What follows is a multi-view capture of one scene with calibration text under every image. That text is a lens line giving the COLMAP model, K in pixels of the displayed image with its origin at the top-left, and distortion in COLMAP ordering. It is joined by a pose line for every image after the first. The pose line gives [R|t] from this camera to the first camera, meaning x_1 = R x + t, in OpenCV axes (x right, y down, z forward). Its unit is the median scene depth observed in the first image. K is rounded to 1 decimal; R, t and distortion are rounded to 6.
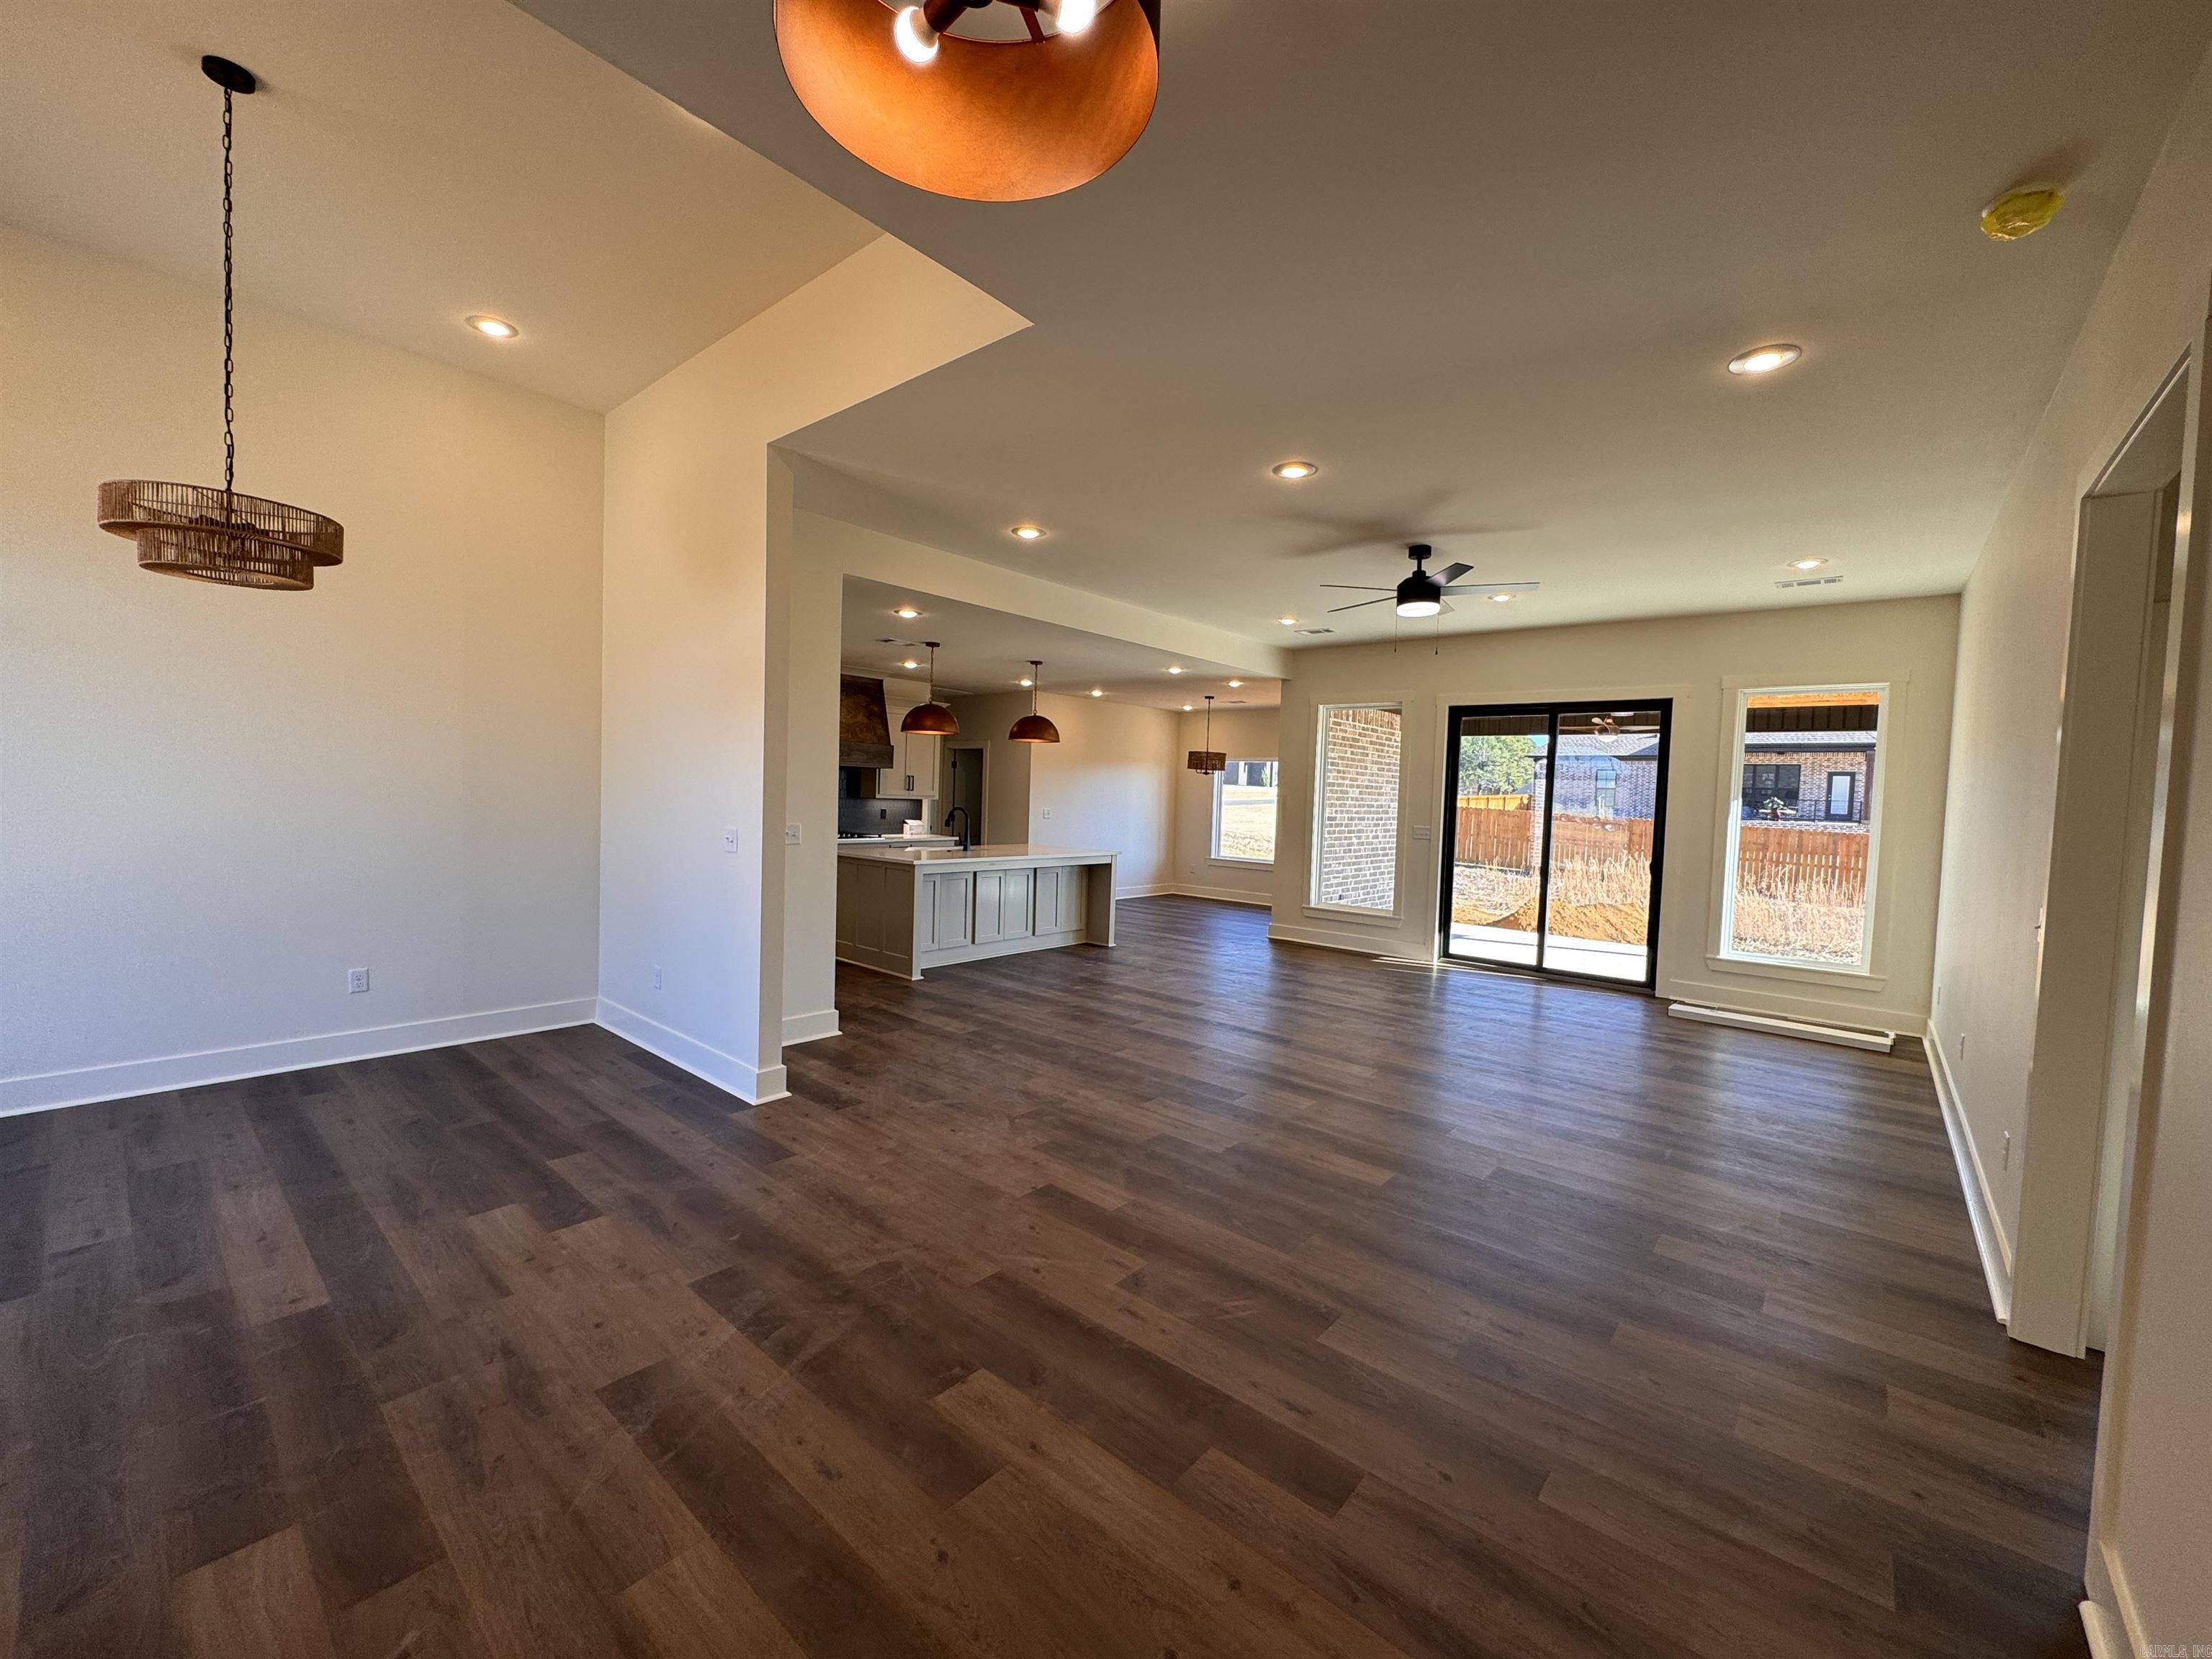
lens RADIAL K [[883.2, 0, 1101.9], [0, 883.2, 841.1], [0, 0, 1]] dist [-0.005278, 0.000477]
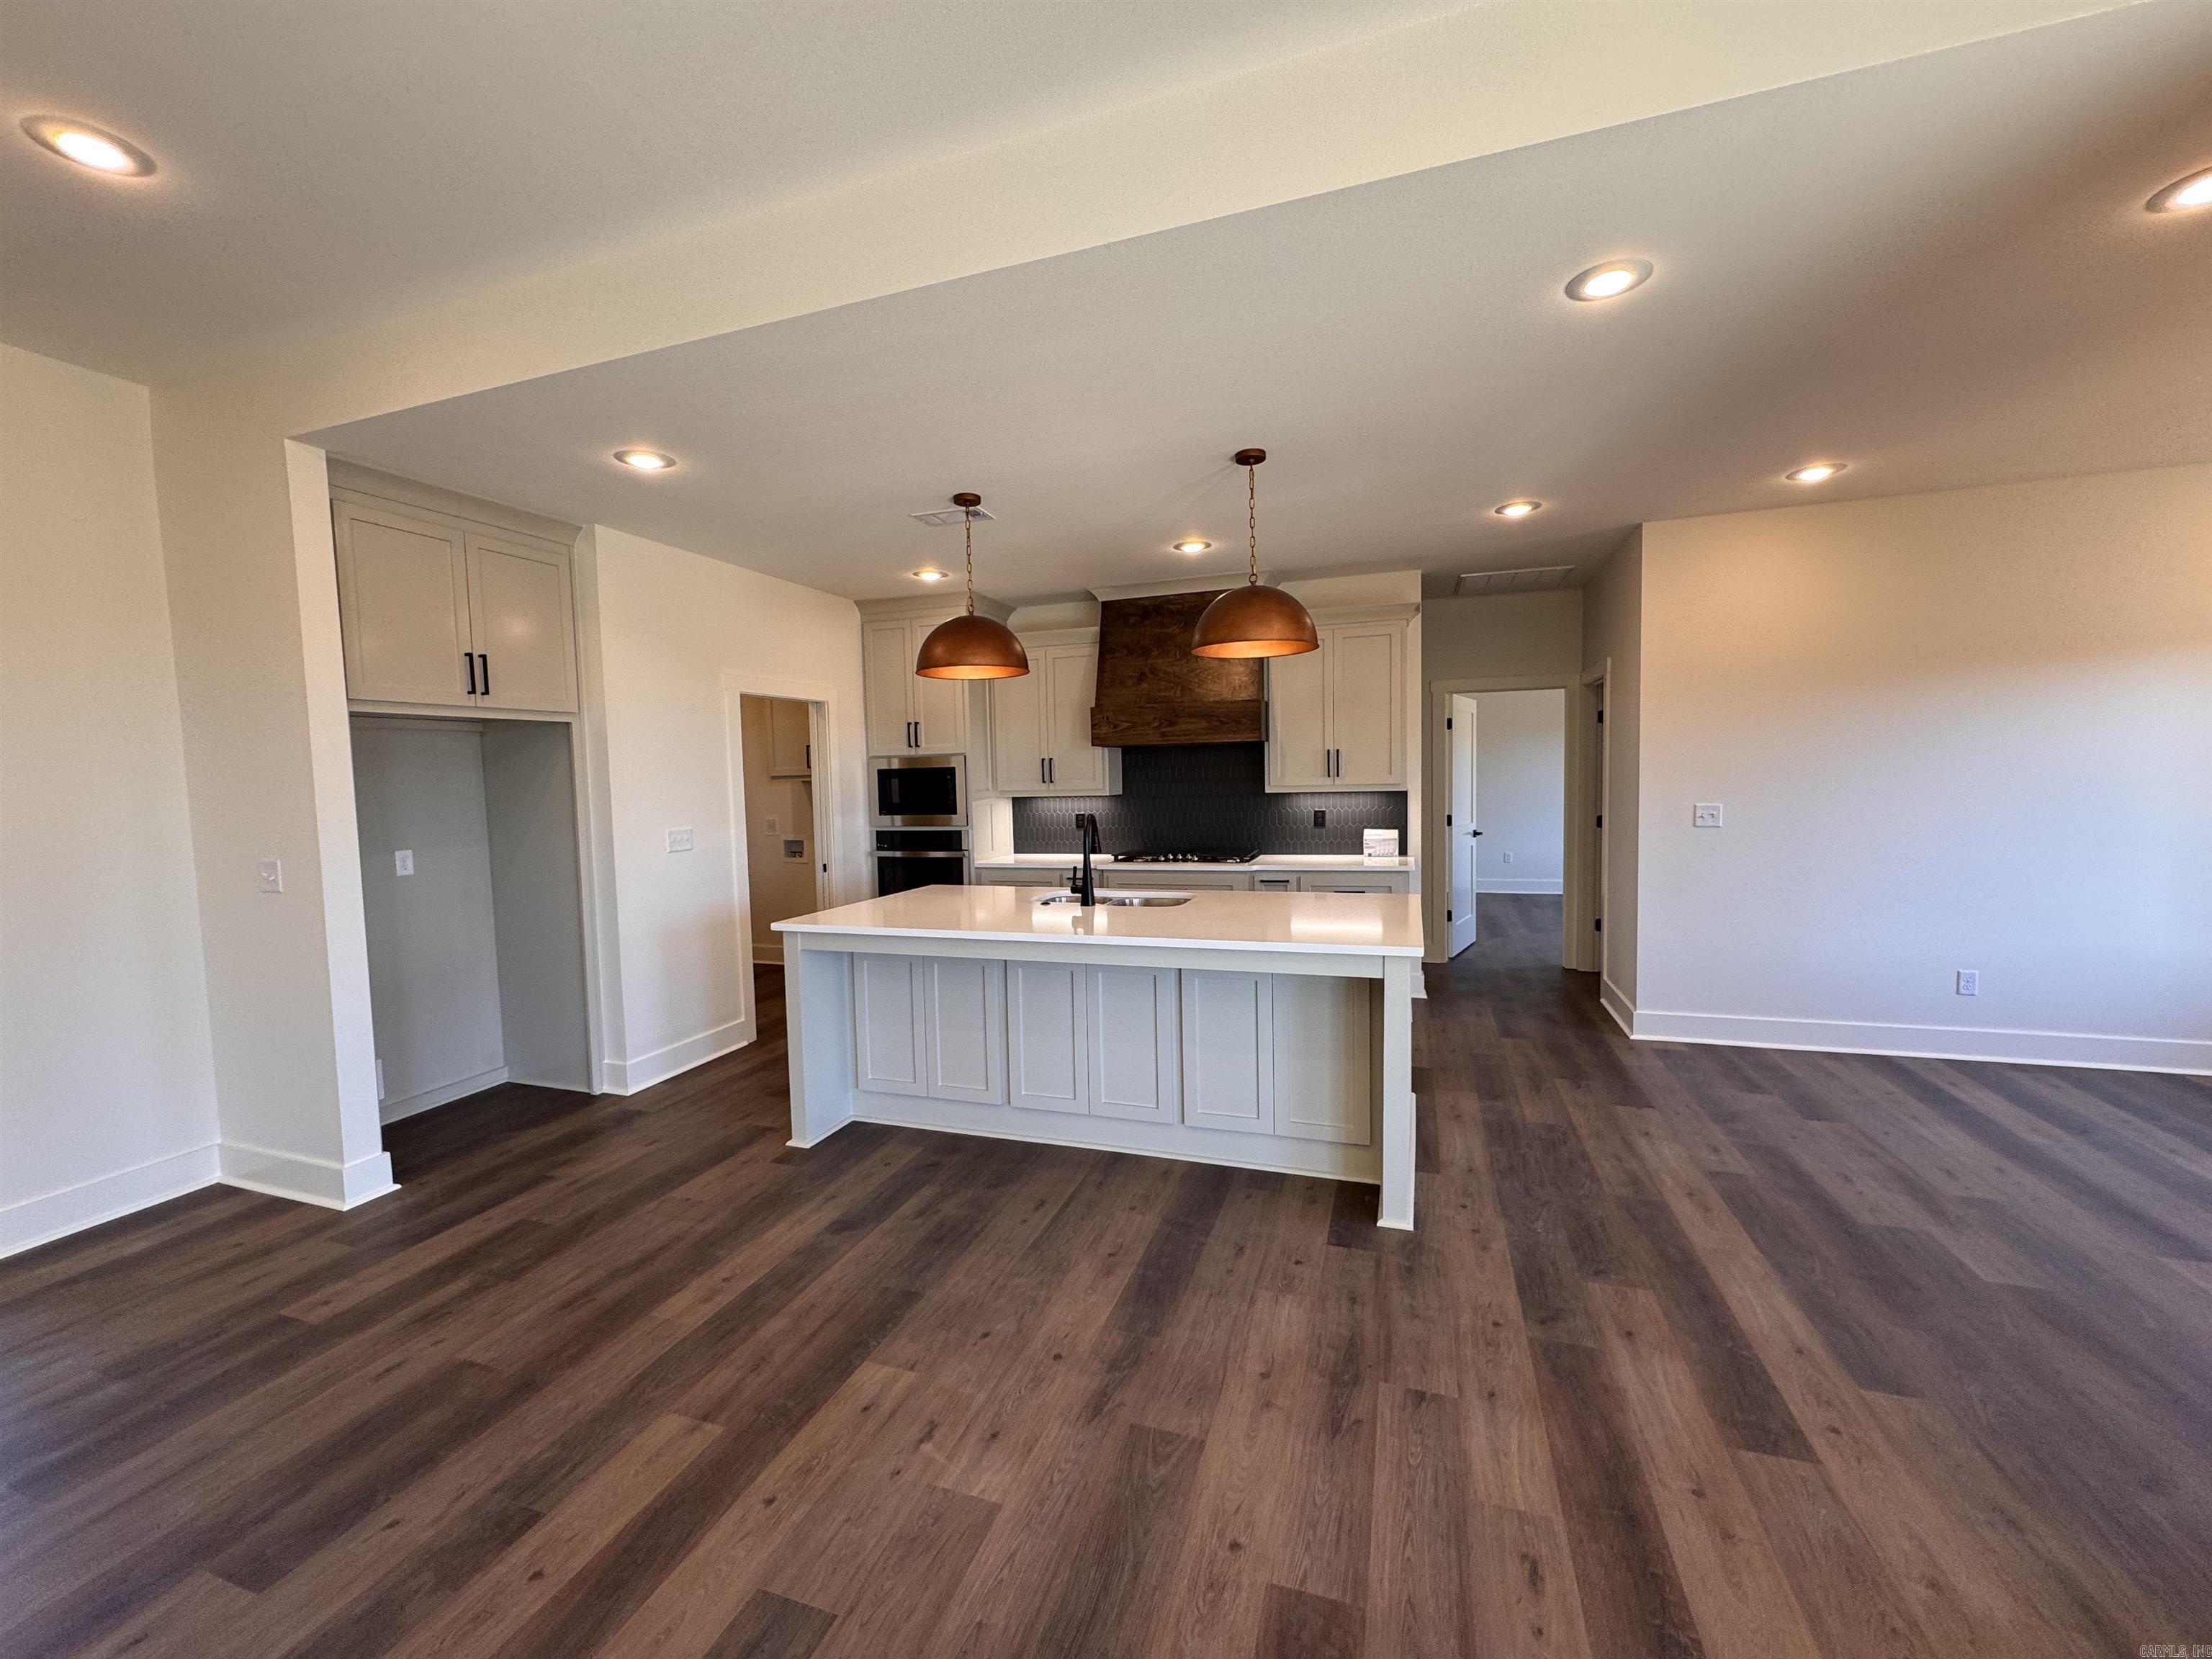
lens RADIAL K [[883.2, 0, 1105.3], [0, 883.2, 829.4], [0, 0, 1]] dist [-0.005278, 0.000477]
pose [[0.365311, 0.010664, -0.930824, 0.872750], [-0.010627, 0.999917, 0.007286, -0.098387], [0.930825, 0.007230, 0.365394, 2.444514]]
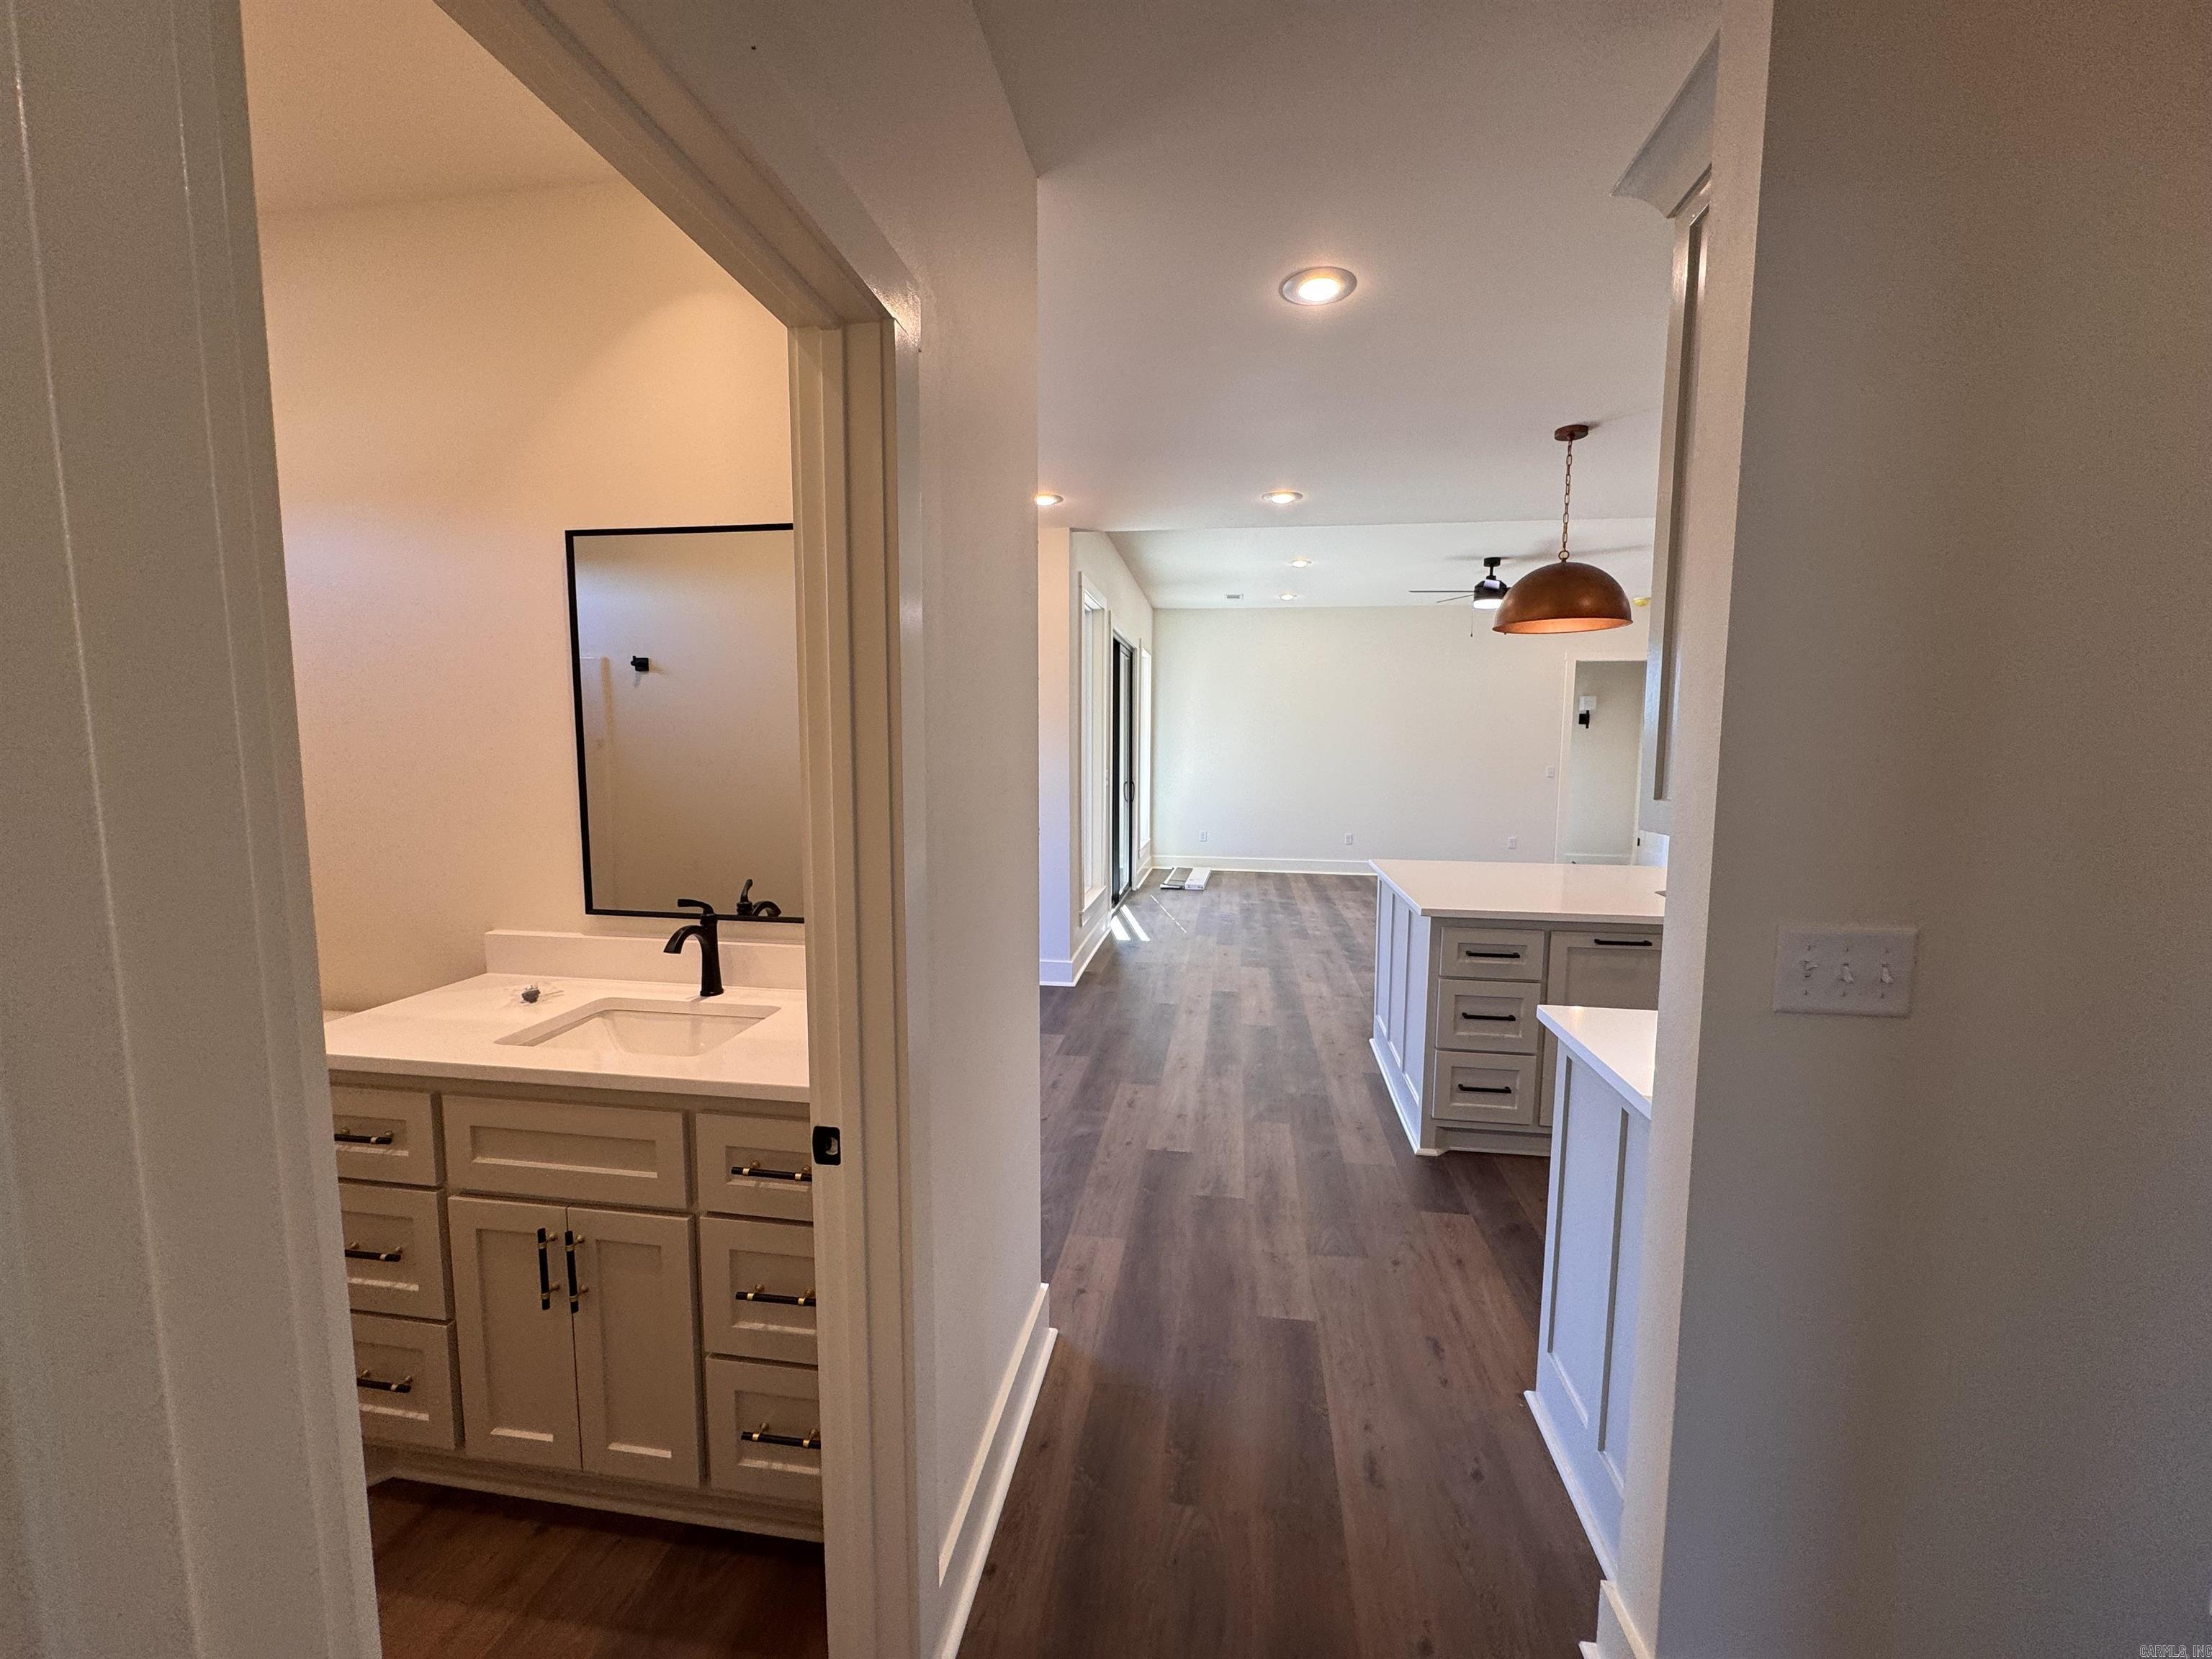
lens RADIAL K [[883.2, 0, 1105.7], [0, 883.2, 825.7], [0, 0, 1]] dist [-0.005278, 0.000477]
pose [[-0.529923, -0.122955, 0.839085, -1.003419], [0.018277, 0.987548, 0.156253, -0.277447], [-0.847849, 0.098138, -0.521077, 4.374329]]
